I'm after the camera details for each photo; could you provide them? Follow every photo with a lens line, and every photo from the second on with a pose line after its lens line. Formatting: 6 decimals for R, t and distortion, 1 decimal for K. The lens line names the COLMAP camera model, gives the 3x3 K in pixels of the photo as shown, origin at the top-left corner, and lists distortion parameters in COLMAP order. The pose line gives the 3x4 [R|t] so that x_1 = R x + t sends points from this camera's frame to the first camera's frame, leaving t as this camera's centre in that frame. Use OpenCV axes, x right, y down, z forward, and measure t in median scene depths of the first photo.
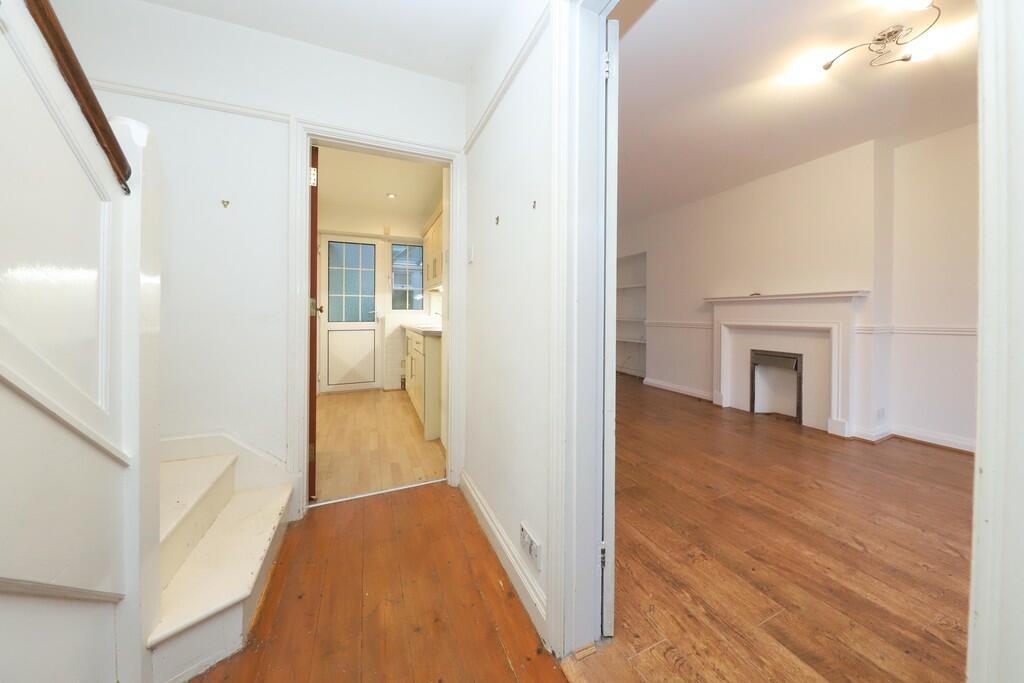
lens RADIAL K [[341.7, 0, 538.3], [0, 341.7, 316.0], [0, 0, 1]] dist [-0.002173, 0.000001]
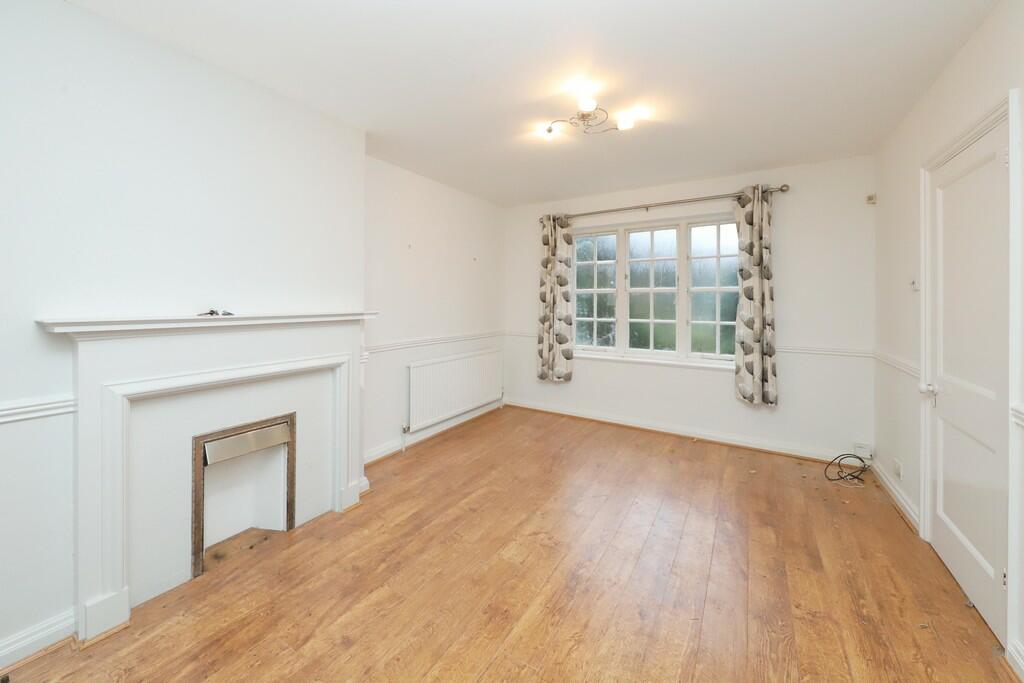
lens RADIAL K [[393.7, 0, 501.2], [0, 393.7, 307.4], [0, 0, 1]] dist [-0.003560, -0.000750]
pose [[-0.513814, -0.010569, 0.857837, -0.015710], [0.008278, 0.999816, 0.017276, -0.077385], [-0.857862, 0.015977, -0.513632, 0.942433]]
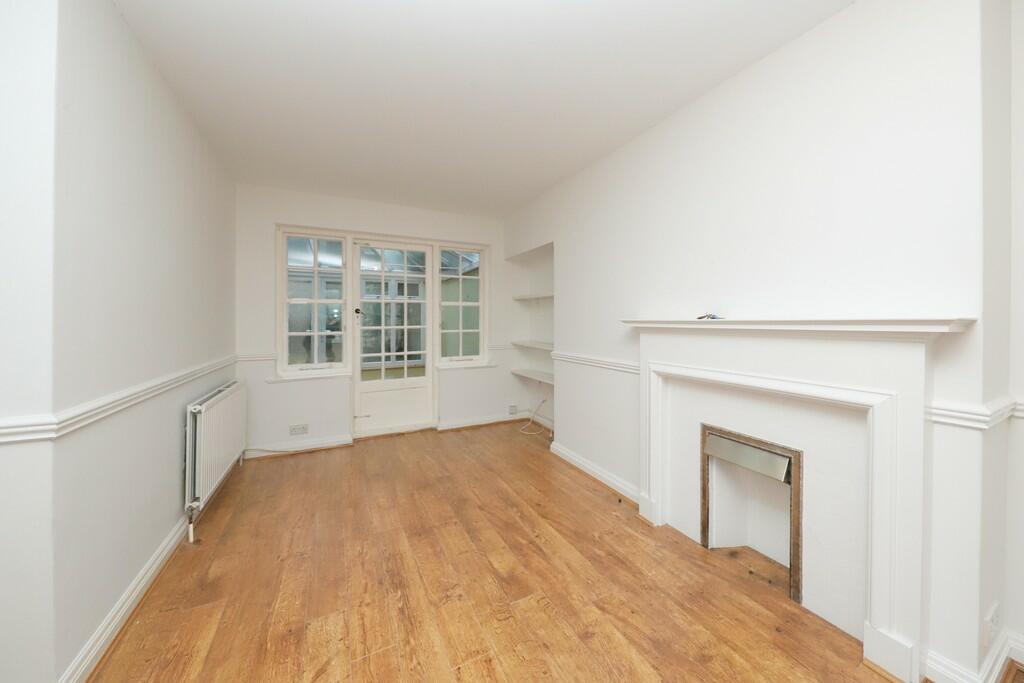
lens RADIAL K [[362.4, 0, 522.5], [0, 362.4, 318.2], [0, 0, 1]] dist [-0.003289, -0.000404]
pose [[0.999939, 0.000626, 0.011016, 0.356598], [-0.000484, 0.999916, -0.012916, -0.055022], [-0.011023, 0.012910, 0.999856, 0.468229]]
